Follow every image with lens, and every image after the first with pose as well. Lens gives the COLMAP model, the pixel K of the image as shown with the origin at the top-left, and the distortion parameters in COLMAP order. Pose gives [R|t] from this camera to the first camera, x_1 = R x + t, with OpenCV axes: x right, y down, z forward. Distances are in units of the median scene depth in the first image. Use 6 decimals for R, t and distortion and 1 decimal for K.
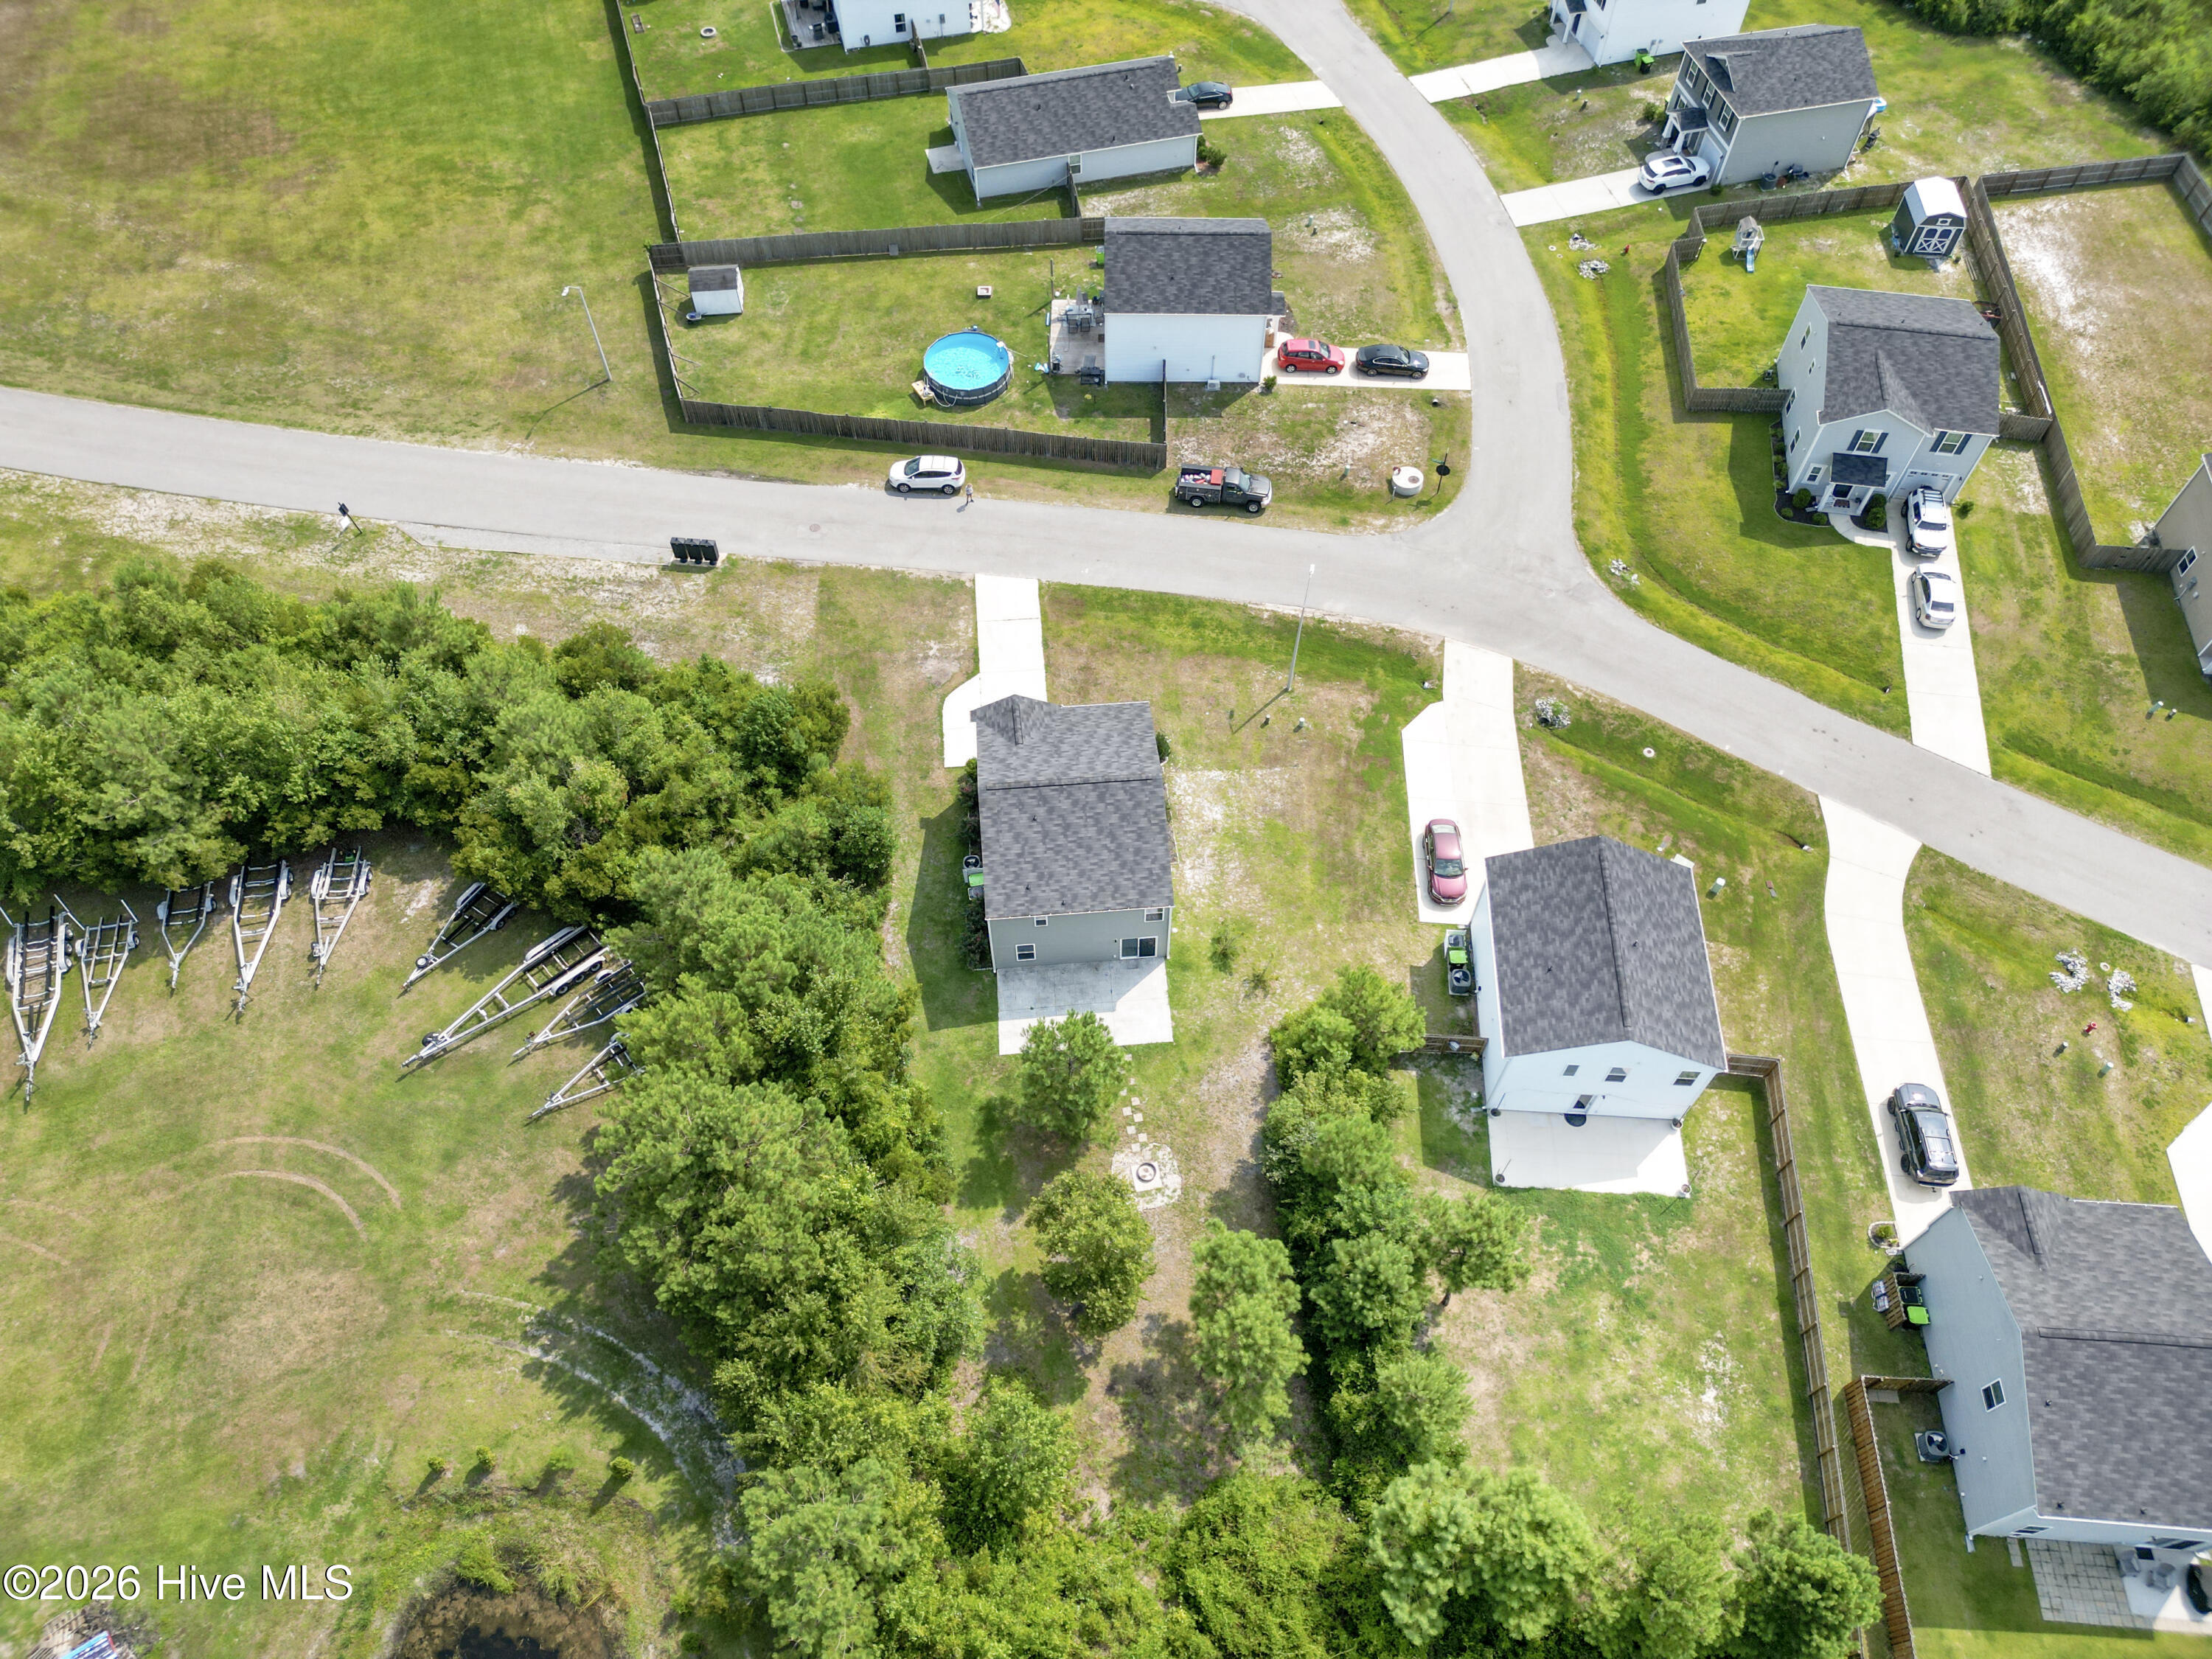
lens RADIAL K [[1543.4, 0, 1106.0], [0, 1543.4, 829.5], [0, 0, 1]] dist [0.122660, -0.204262]
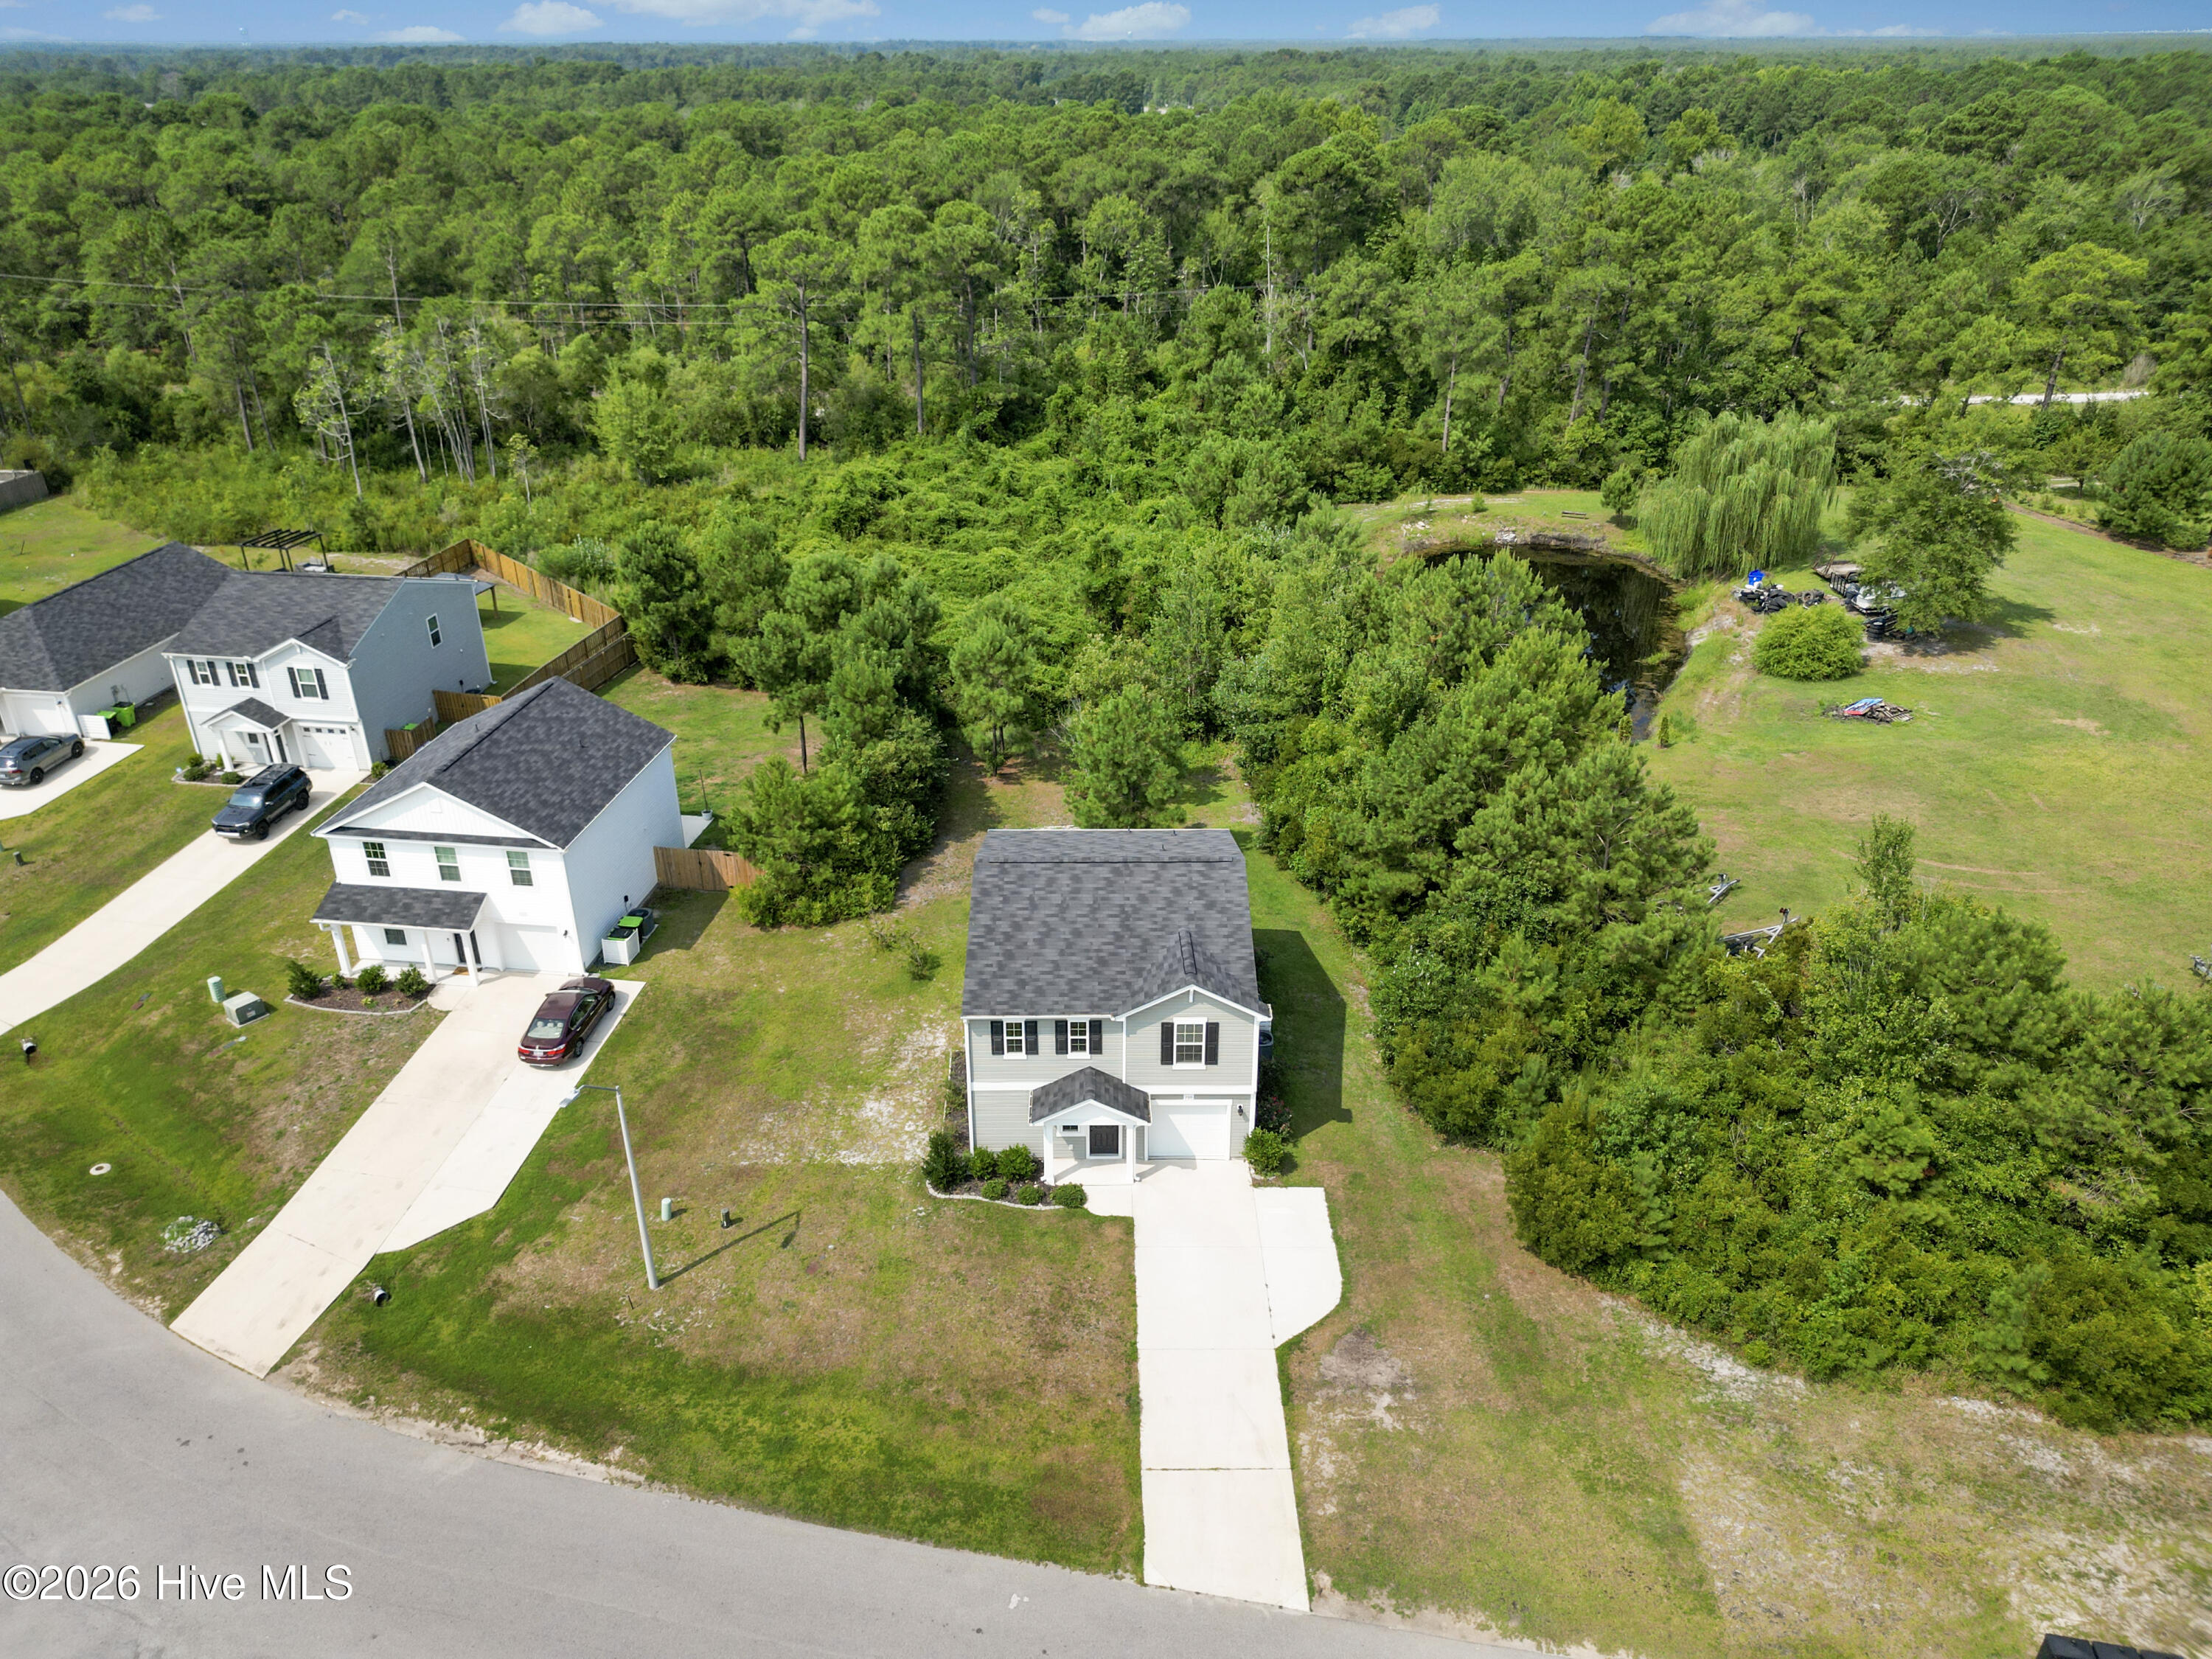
lens RADIAL K [[1546.6, 0, 1106.0], [0, 1546.6, 829.5], [0, 0, 1]] dist [0.079603, -0.086666]
pose [[-0.996930, -0.033064, 0.070971, -0.069579], [0.066417, 0.122860, 0.990199, -0.709257], [-0.041460, 0.991873, -0.120286, 1.069917]]
